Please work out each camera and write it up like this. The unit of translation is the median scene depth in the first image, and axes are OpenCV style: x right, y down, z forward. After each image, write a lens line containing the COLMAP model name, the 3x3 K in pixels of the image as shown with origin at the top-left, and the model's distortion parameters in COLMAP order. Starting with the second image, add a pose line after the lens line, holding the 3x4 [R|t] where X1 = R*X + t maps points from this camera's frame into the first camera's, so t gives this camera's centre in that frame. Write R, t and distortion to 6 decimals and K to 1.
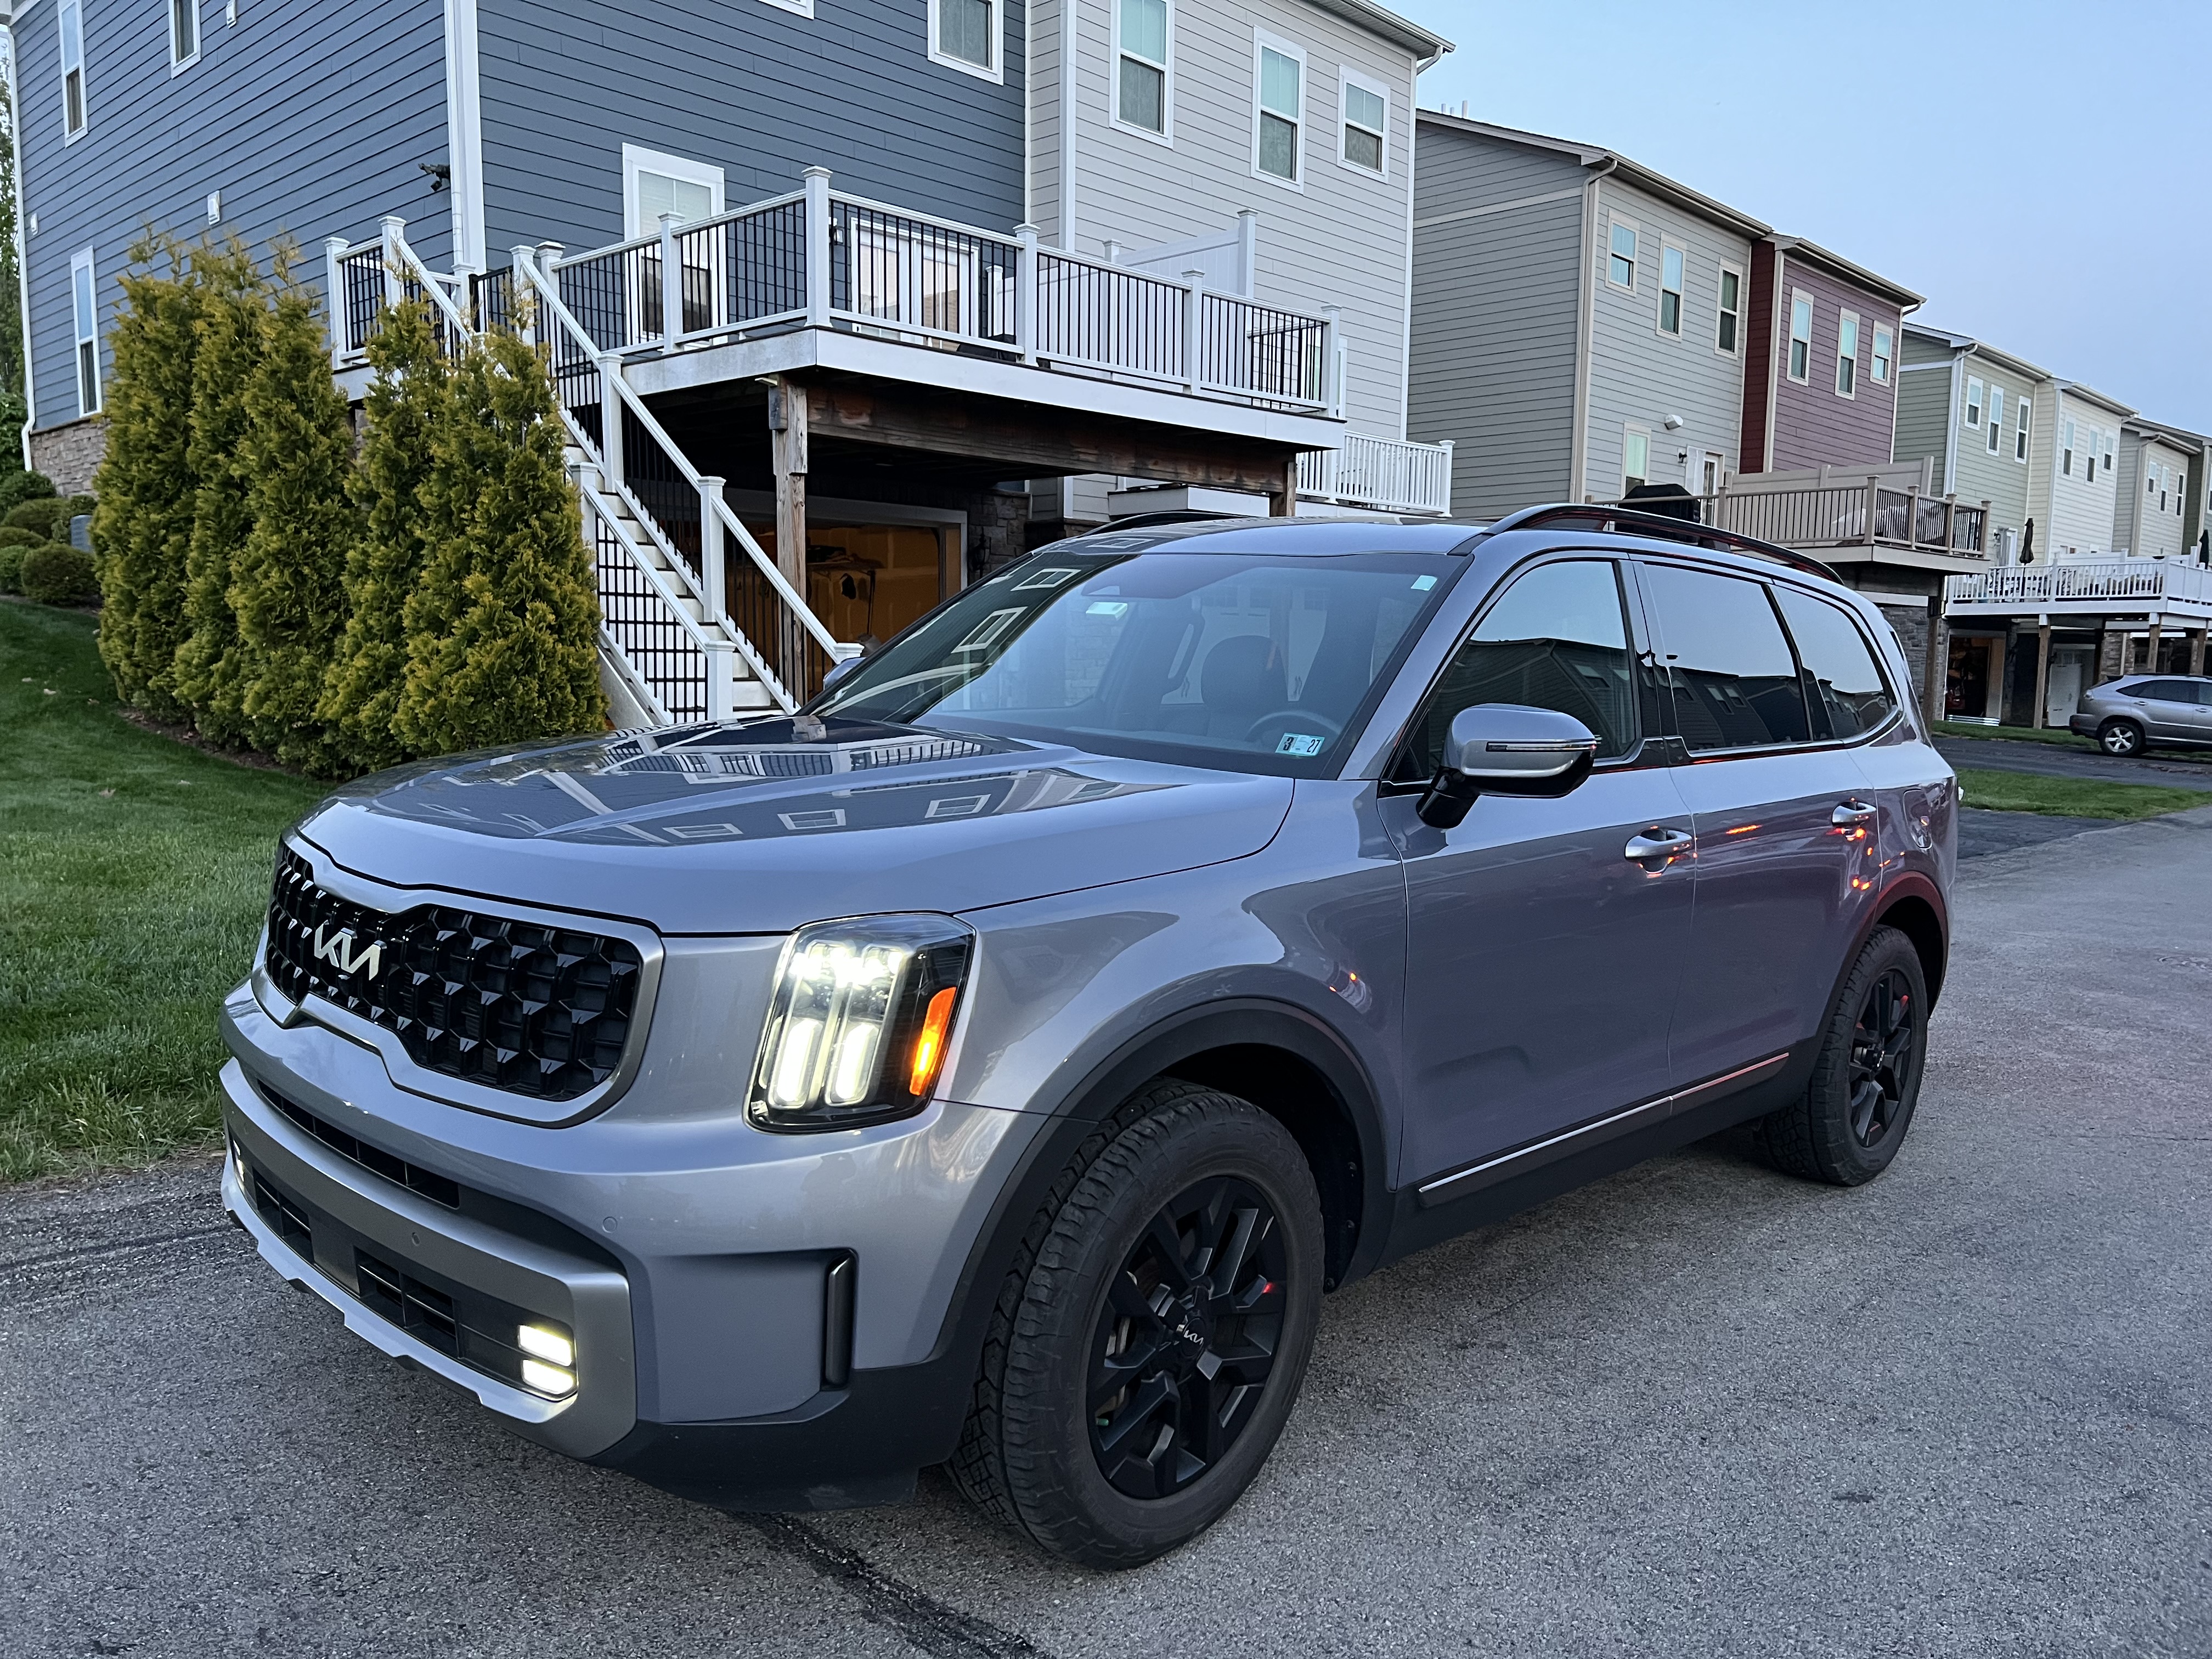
lens RADIAL K [[1673.5, 0, 1109.9], [0, 1673.5, 835.8], [0, 0, 1]] dist [0.022979, -0.009367]
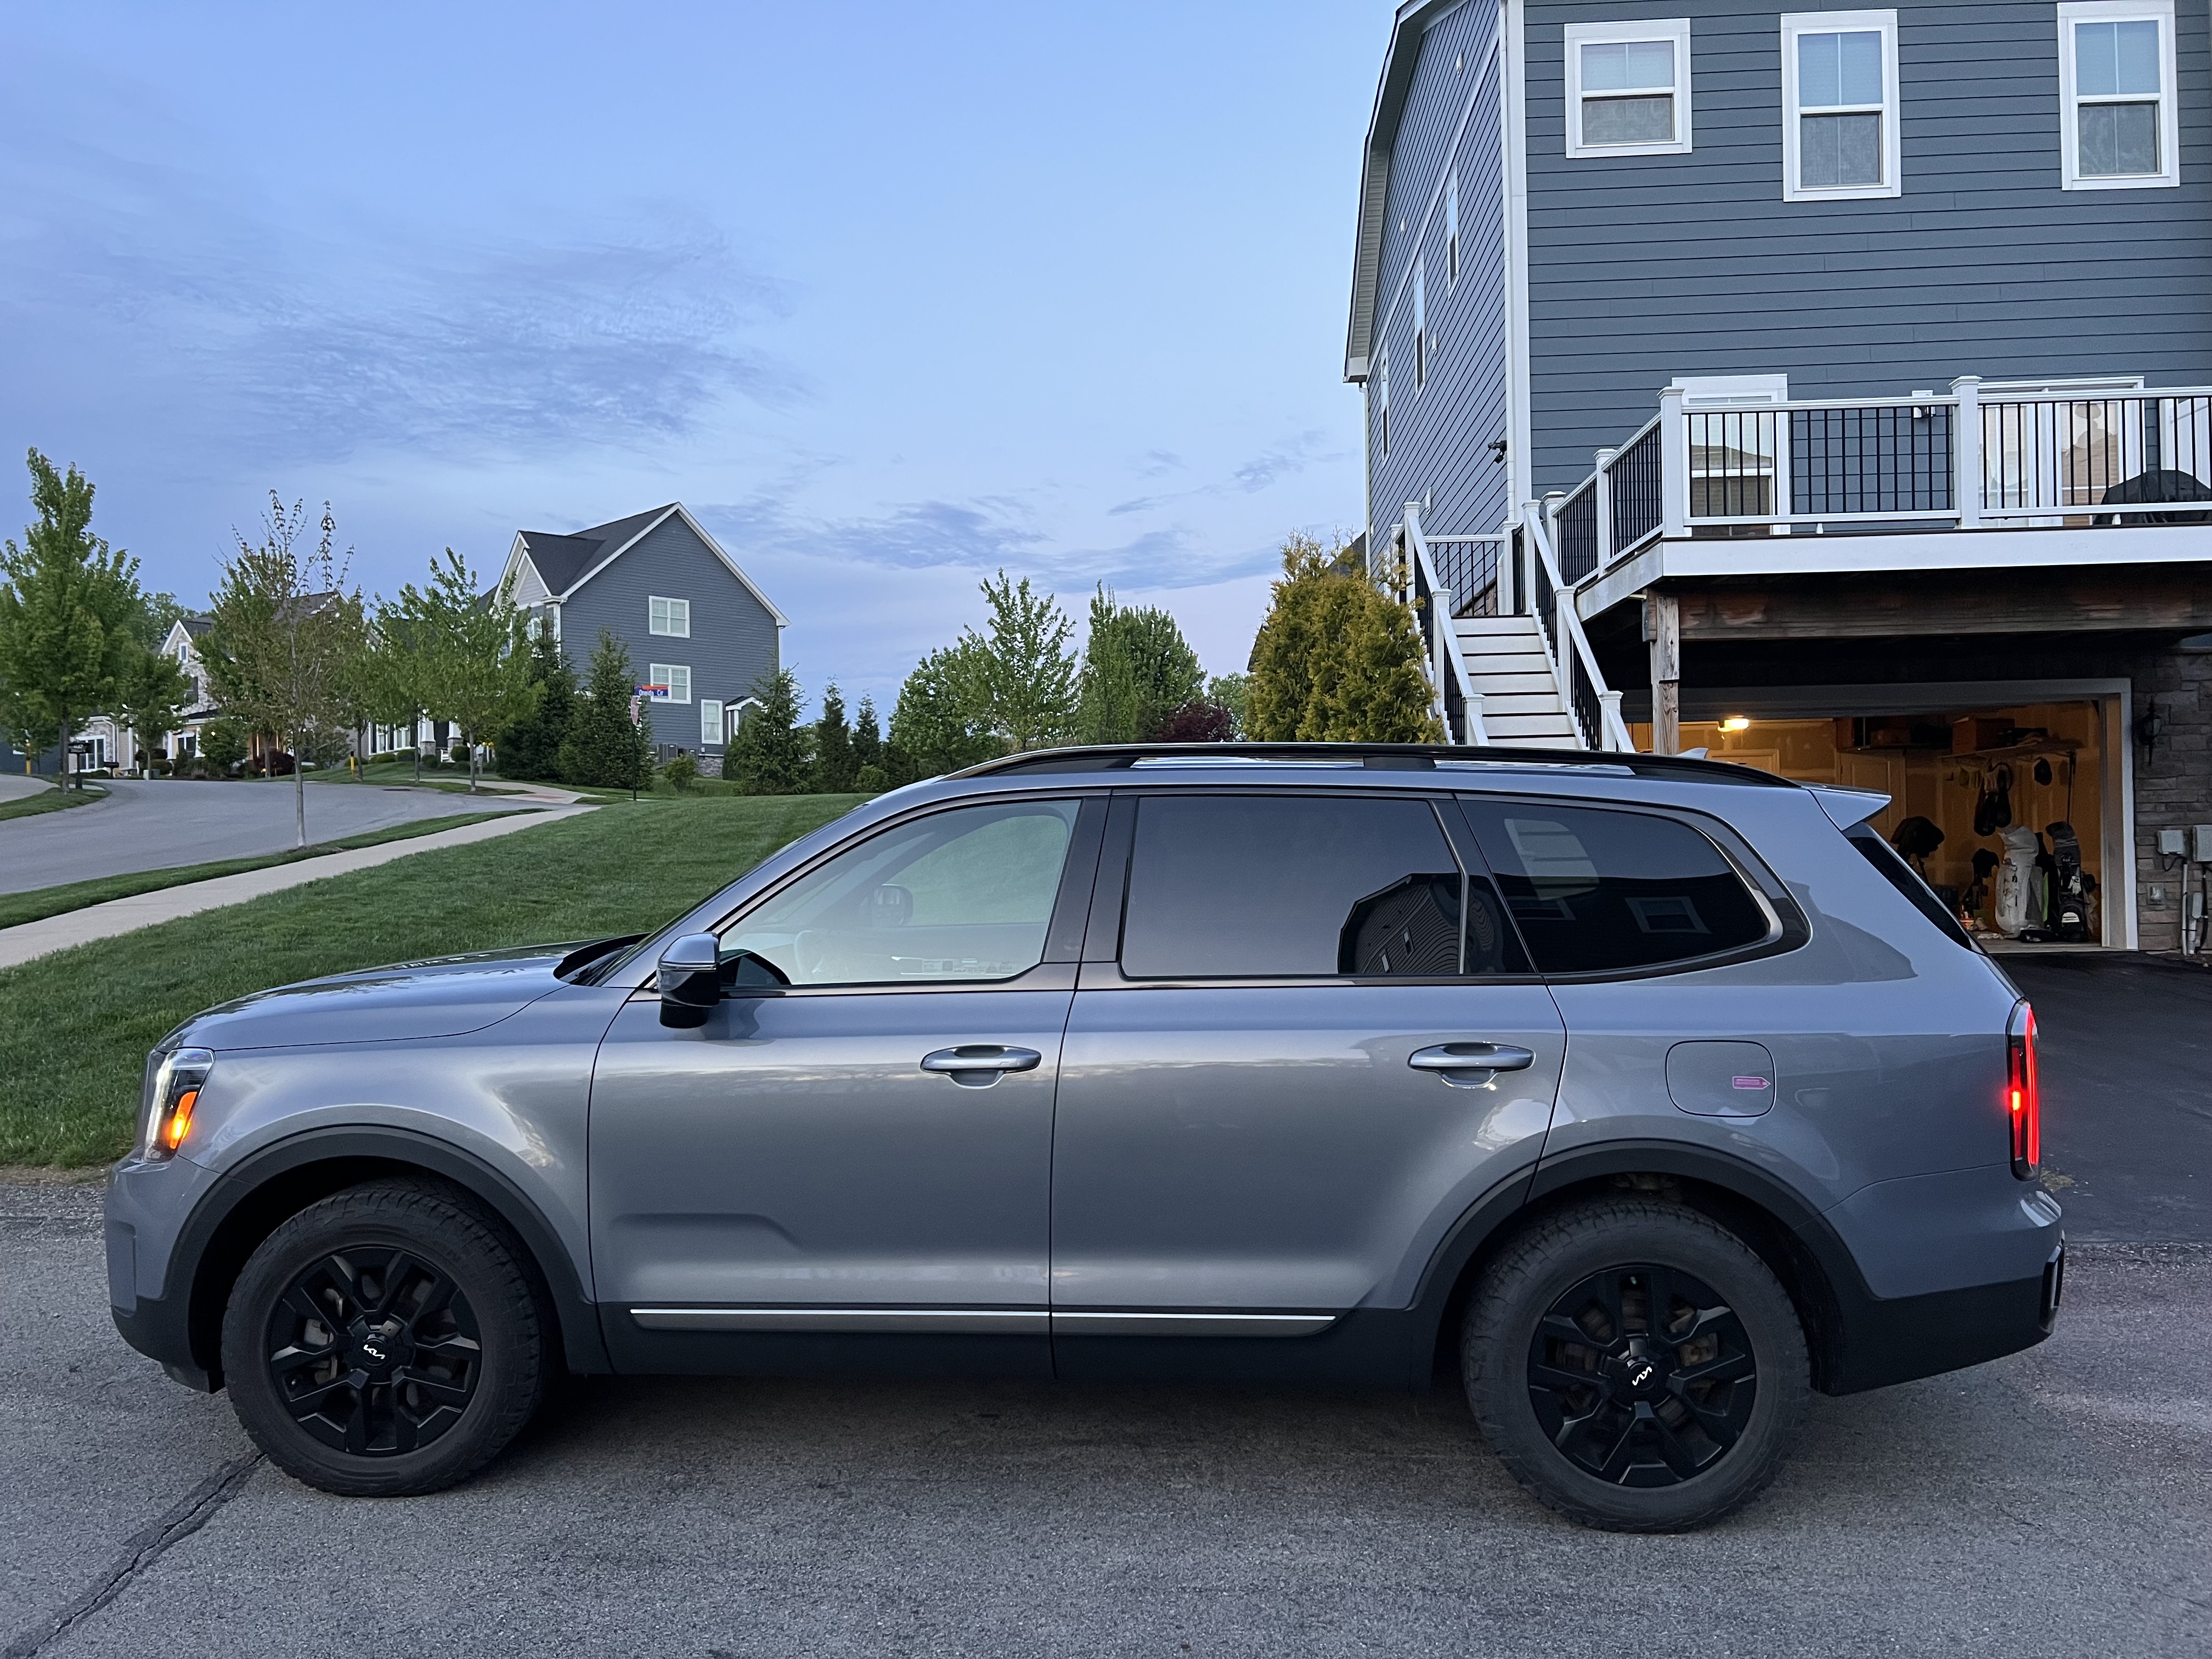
lens RADIAL K [[1673.5, 0, 1111.1], [0, 1673.5, 828.0], [0, 0, 1]] dist [0.022979, -0.009367]
pose [[0.645757, -0.033198, -0.762821, 0.371866], [-0.057271, 0.994134, -0.091747, -0.016112], [0.761392, 0.102934, 0.640067, 0.107894]]
